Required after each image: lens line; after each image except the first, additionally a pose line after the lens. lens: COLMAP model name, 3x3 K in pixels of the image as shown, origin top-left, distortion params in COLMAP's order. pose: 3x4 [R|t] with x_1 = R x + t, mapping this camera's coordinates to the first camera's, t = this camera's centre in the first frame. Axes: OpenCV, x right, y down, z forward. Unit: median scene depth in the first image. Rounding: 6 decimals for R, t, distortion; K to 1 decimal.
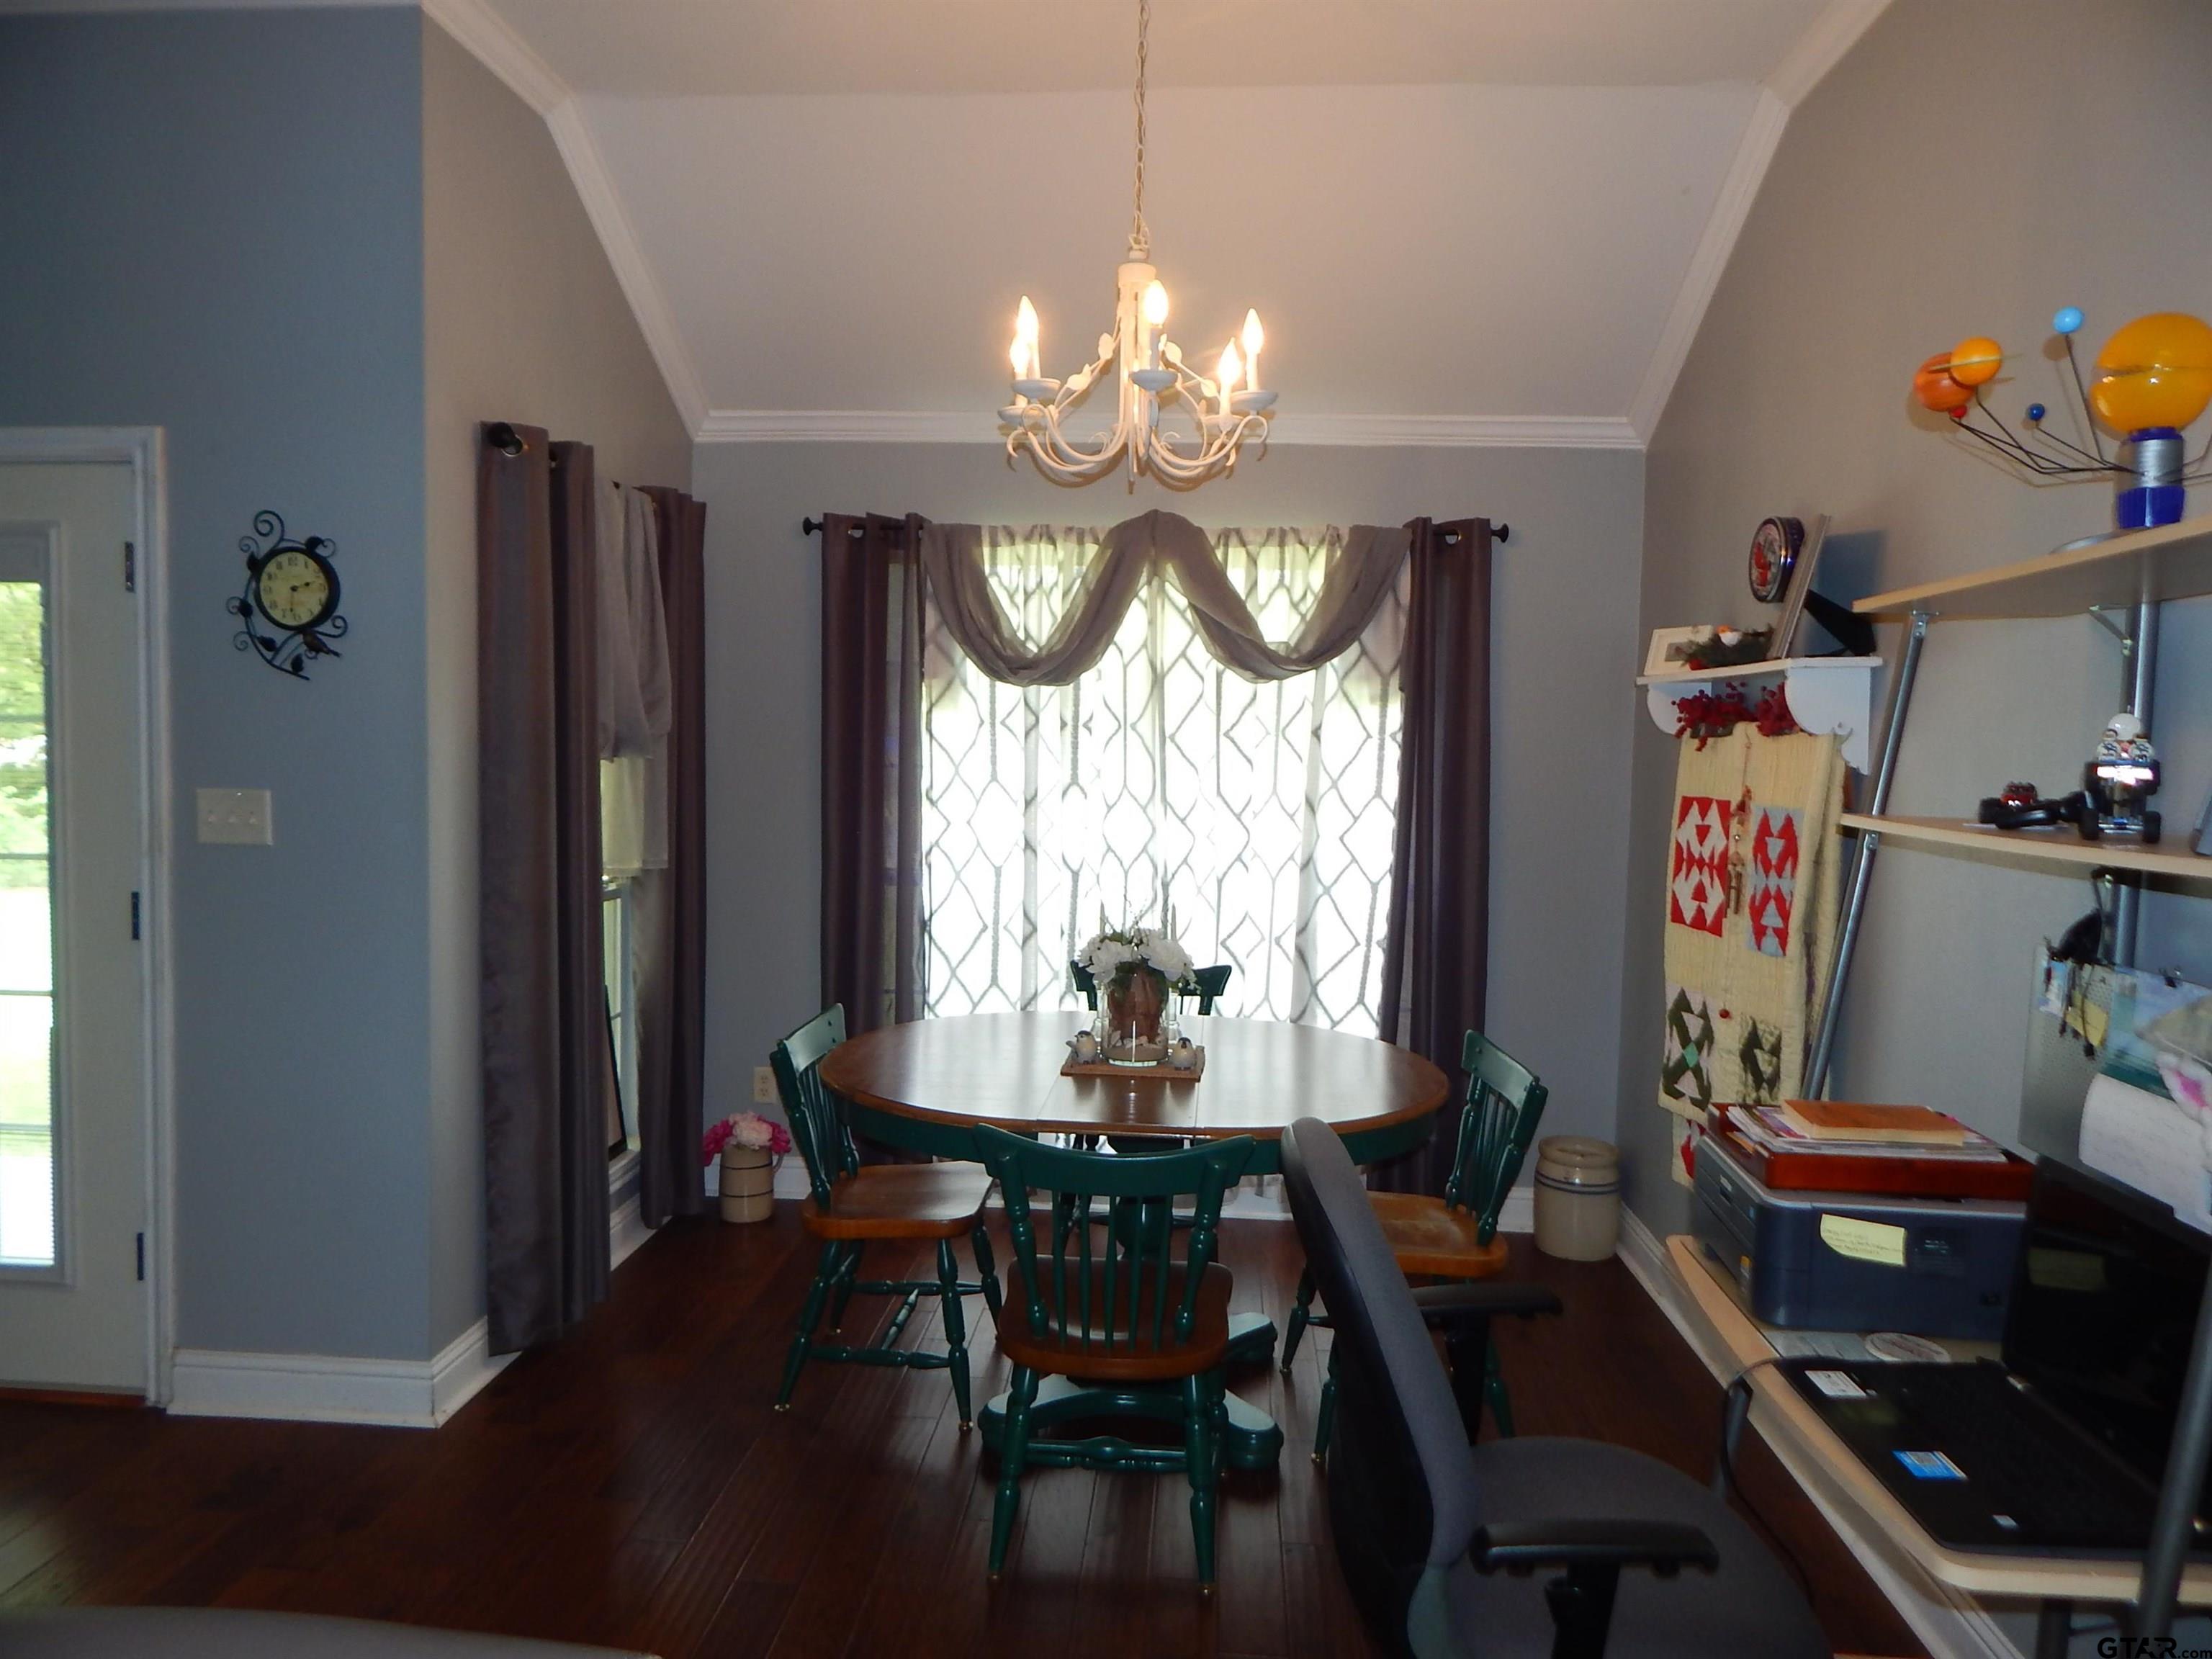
lens RADIAL K [[1441.4, 0, 1110.7], [0, 1441.4, 830.4], [0, 0, 1]] dist [-0.009393, -0.003504]
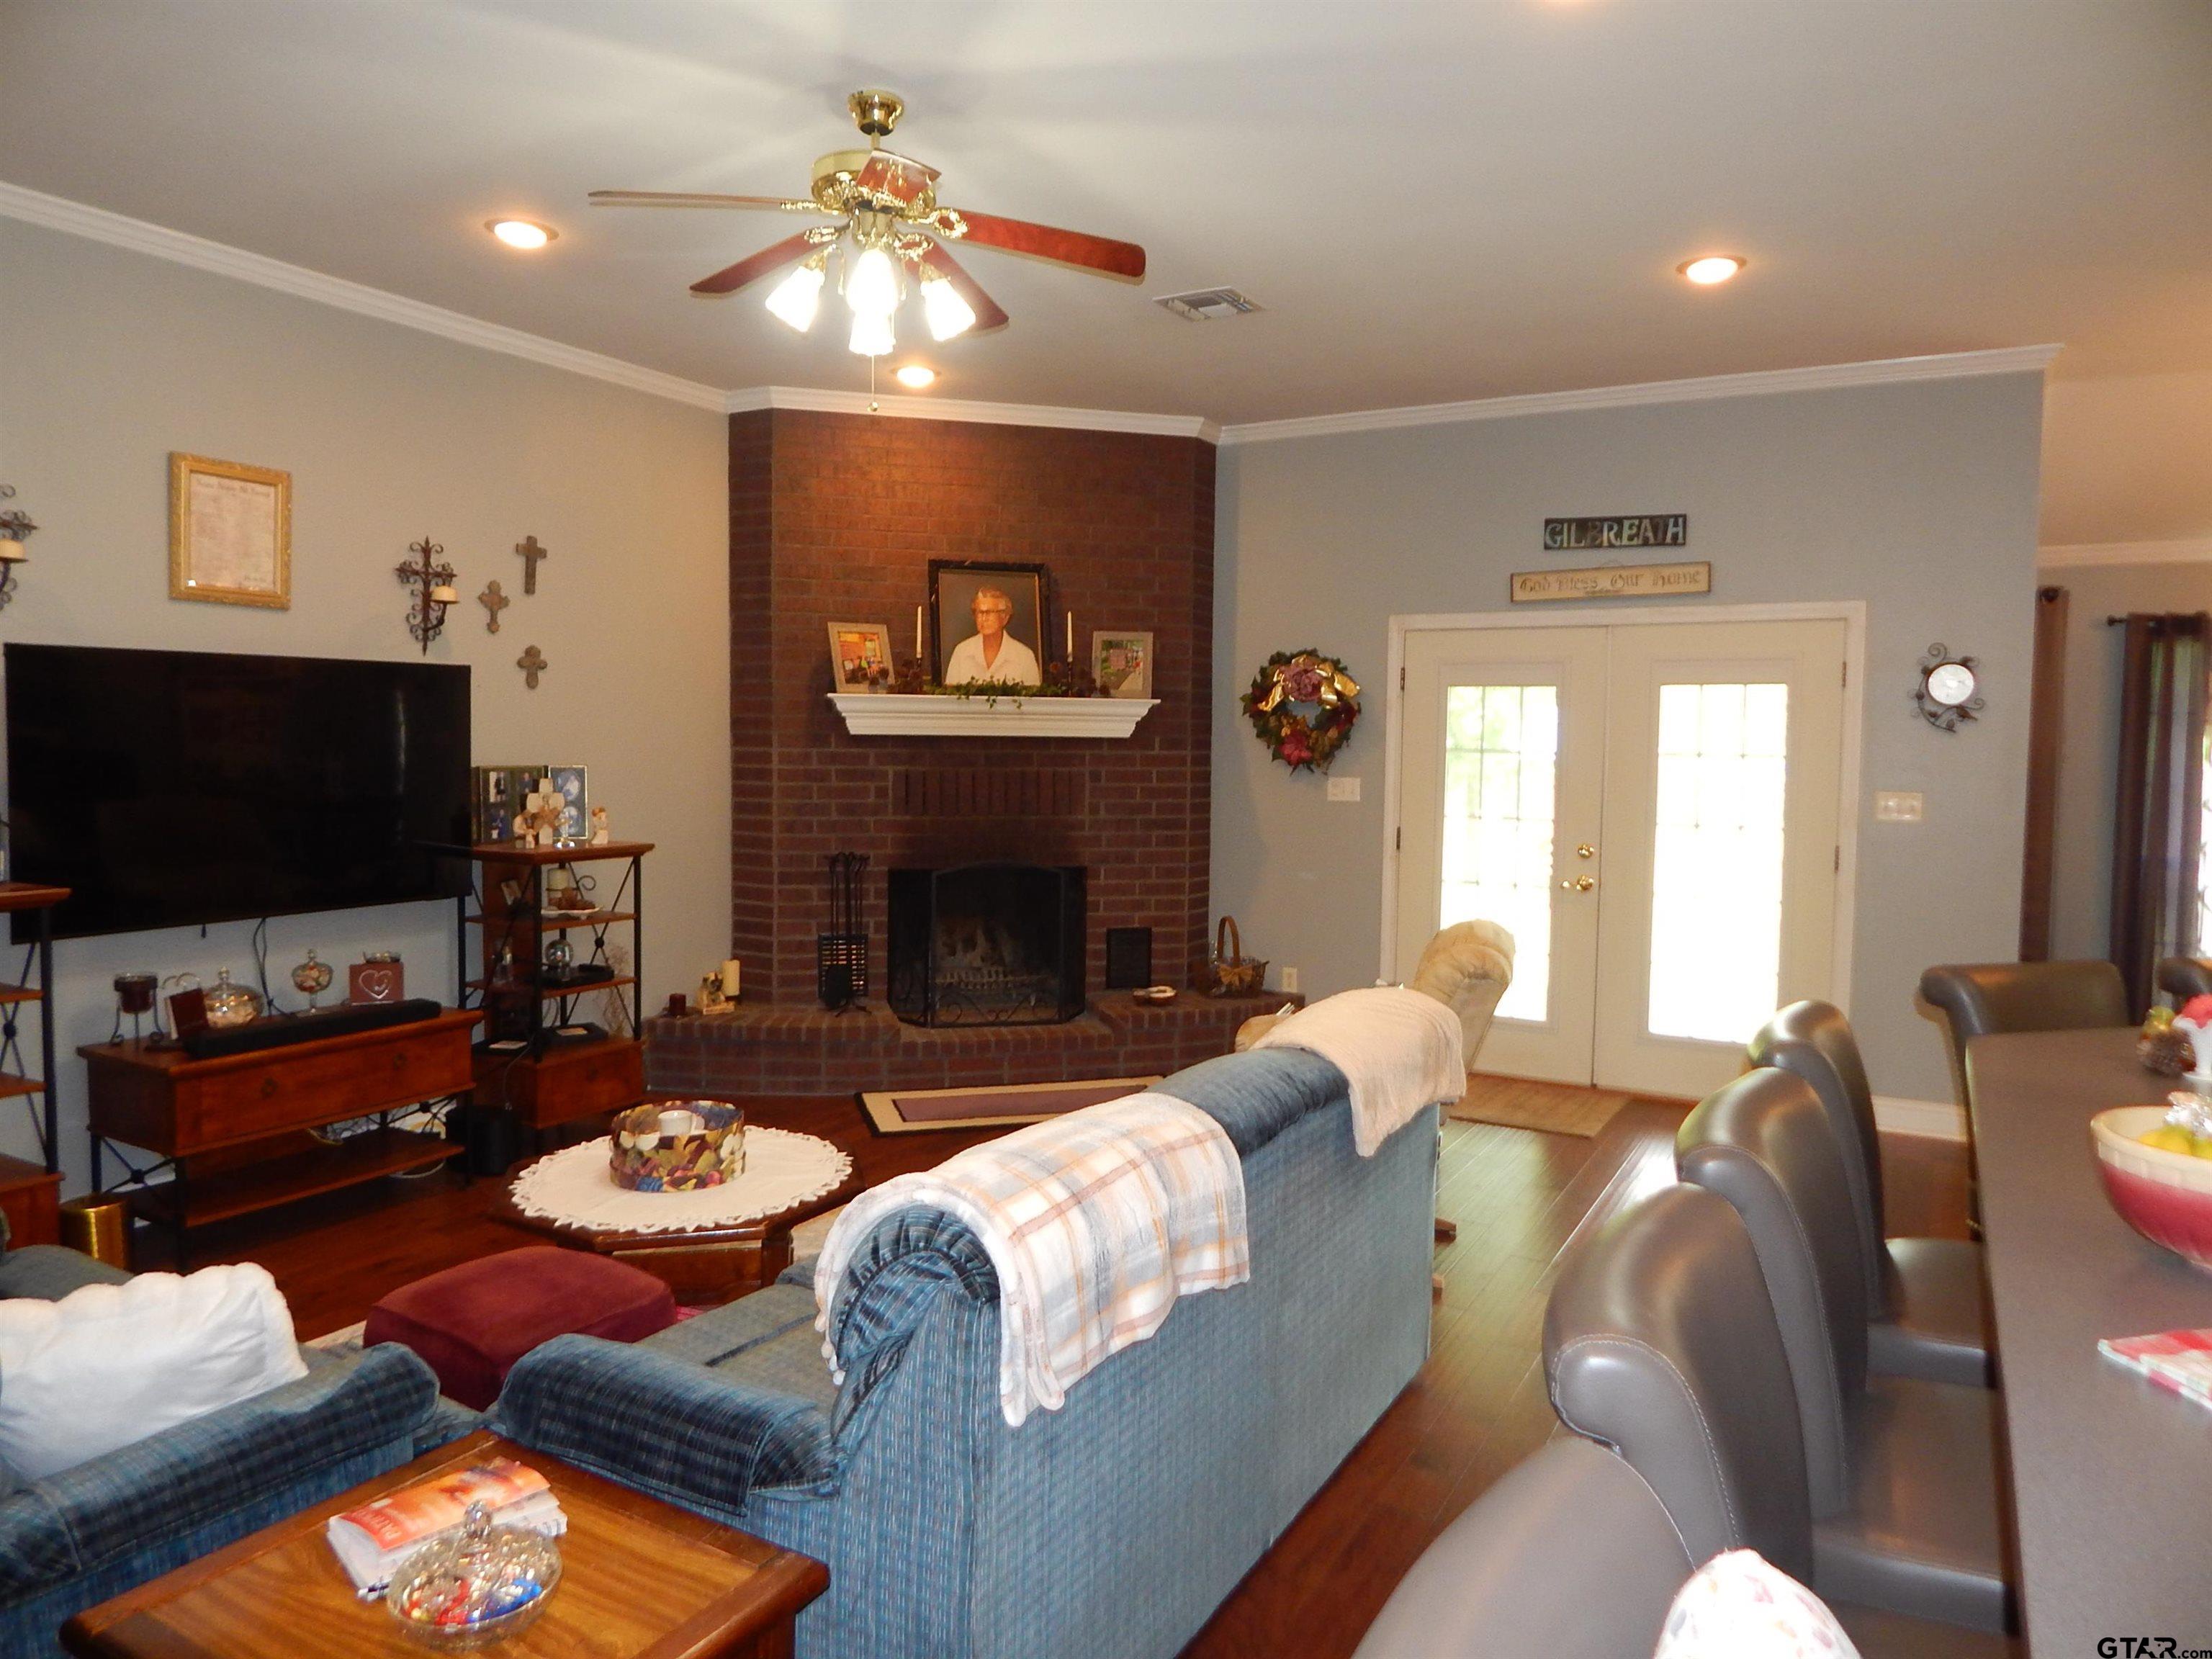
lens RADIAL K [[1441.4, 0, 1114.8], [0, 1441.4, 821.1], [0, 0, 1]] dist [-0.009393, -0.003504]
pose [[0.905808, 0.015967, -0.423387, -0.524288], [-0.024107, 0.999613, -0.013878, 0.040950], [0.423002, 0.022777, 0.905842, -0.782643]]
